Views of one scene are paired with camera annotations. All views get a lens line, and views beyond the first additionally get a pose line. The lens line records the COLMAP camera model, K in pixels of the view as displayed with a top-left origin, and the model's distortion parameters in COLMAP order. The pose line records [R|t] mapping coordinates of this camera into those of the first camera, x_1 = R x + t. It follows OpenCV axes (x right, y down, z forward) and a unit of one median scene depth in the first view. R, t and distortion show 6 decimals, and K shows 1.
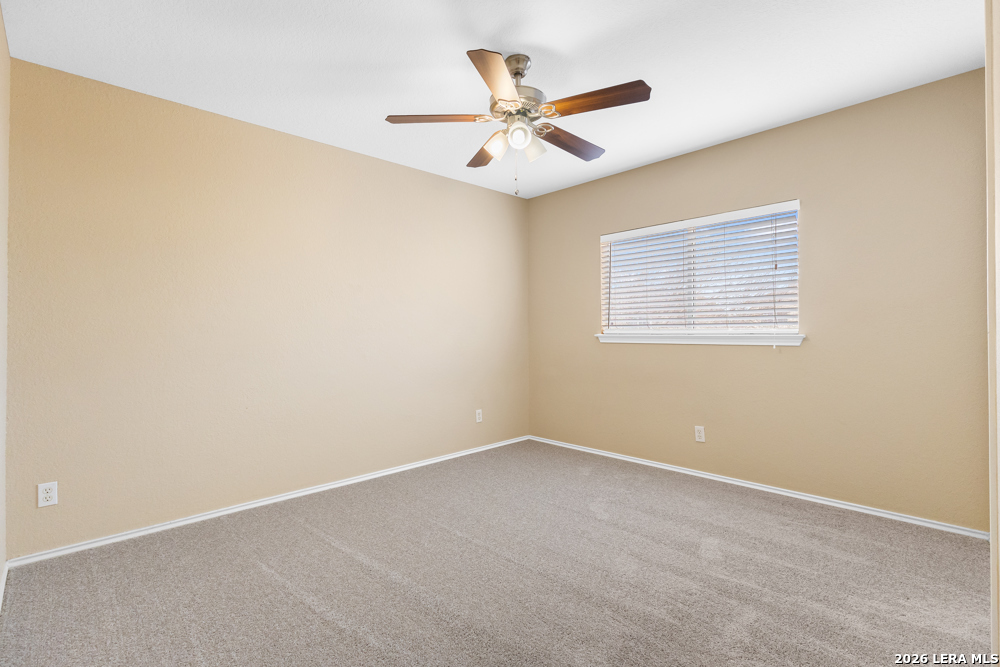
lens RADIAL K [[465.0, 0, 504.9], [0, 465.0, 328.4], [0, 0, 1]] dist [-0.004484, -0.000171]
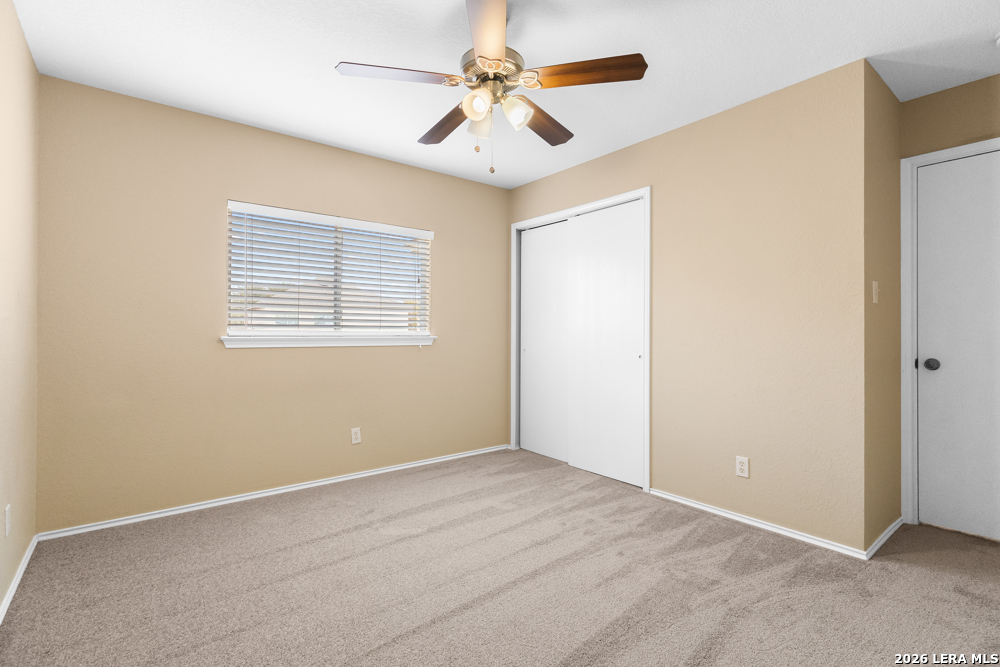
lens RADIAL K [[465.0, 0, 503.4], [0, 465.0, 335.7], [0, 0, 1]] dist [-0.004484, -0.000171]
pose [[0.087536, 0.006022, 0.996143, -0.555958], [-0.008095, 0.999953, -0.005334, 0.014397], [-0.996128, -0.007597, 0.087580, 0.599017]]
